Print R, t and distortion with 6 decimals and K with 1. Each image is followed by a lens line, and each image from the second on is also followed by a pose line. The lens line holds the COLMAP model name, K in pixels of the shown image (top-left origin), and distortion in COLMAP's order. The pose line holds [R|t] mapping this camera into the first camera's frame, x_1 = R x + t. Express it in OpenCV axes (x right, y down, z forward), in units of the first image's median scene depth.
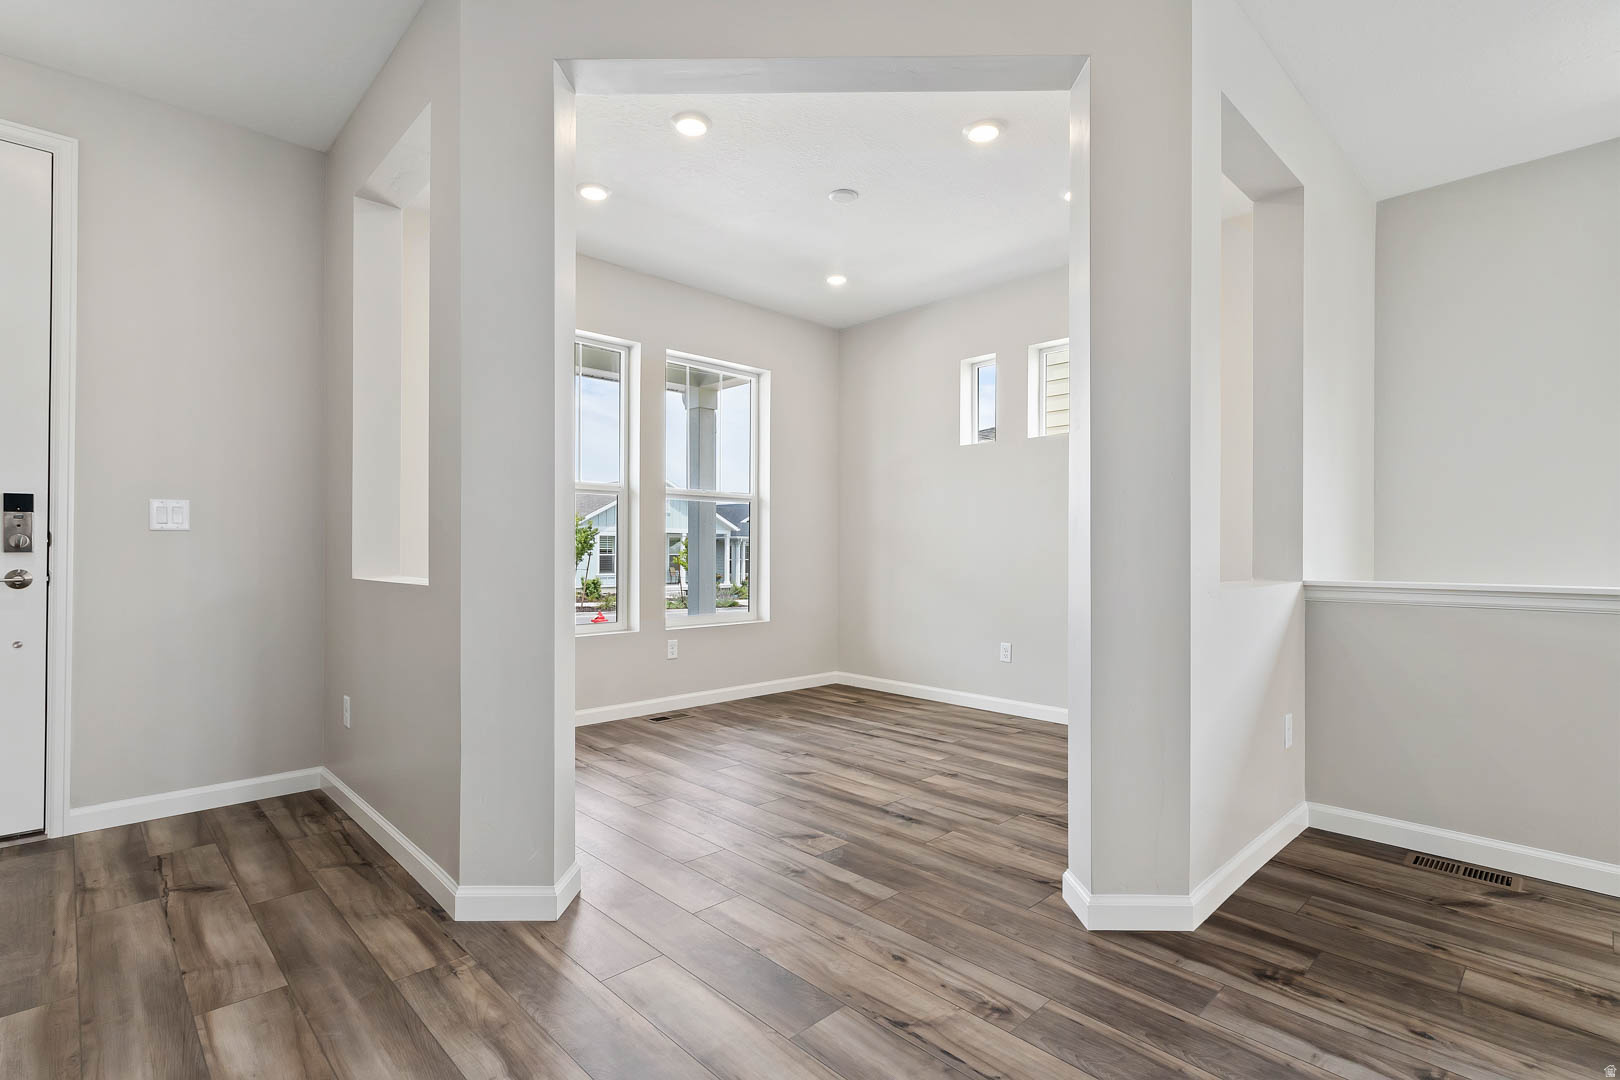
lens RADIAL K [[765.1, 0, 816.0], [0, 765.1, 546.2], [0, 0, 1]] dist [-0.003473, -0.000391]
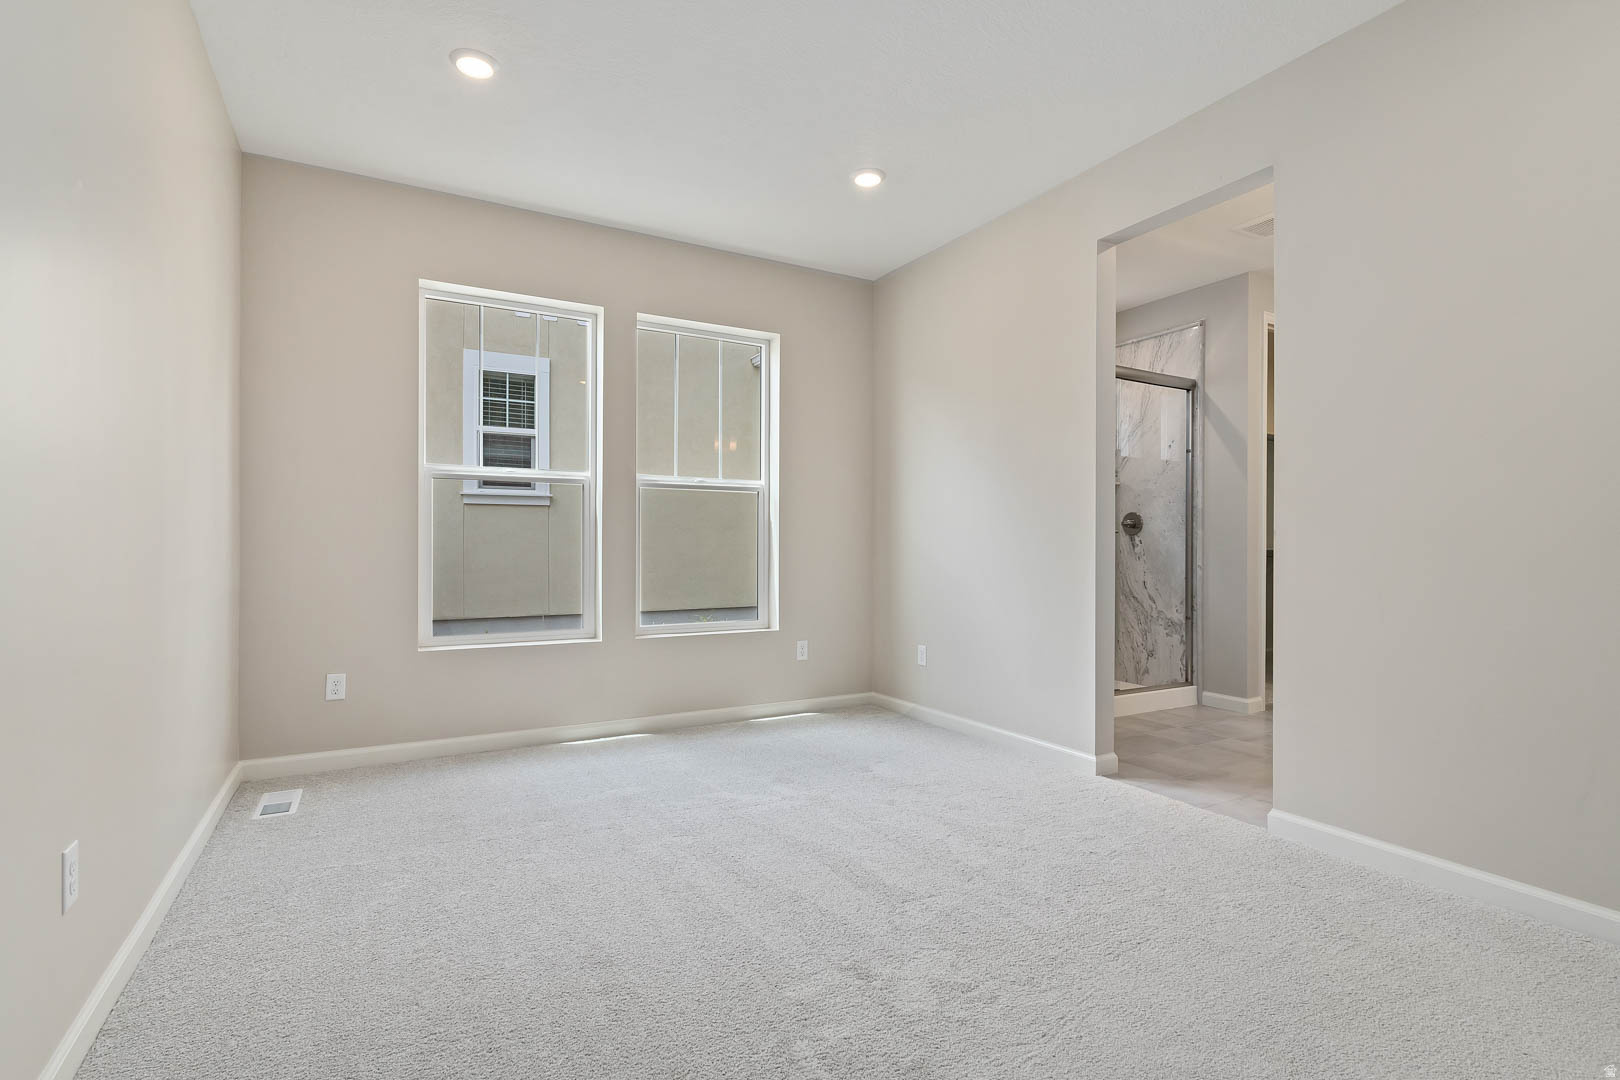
lens RADIAL K [[765.1, 0, 821.6], [0, 765.1, 545.1], [0, 0, 1]] dist [-0.003473, -0.000391]
pose [[0.966762, -0.002849, -0.255664, 0.227288], [0.003418, 0.999993, 0.001780, 0.001275], [0.255657, -0.002595, 0.966764, 0.223845]]
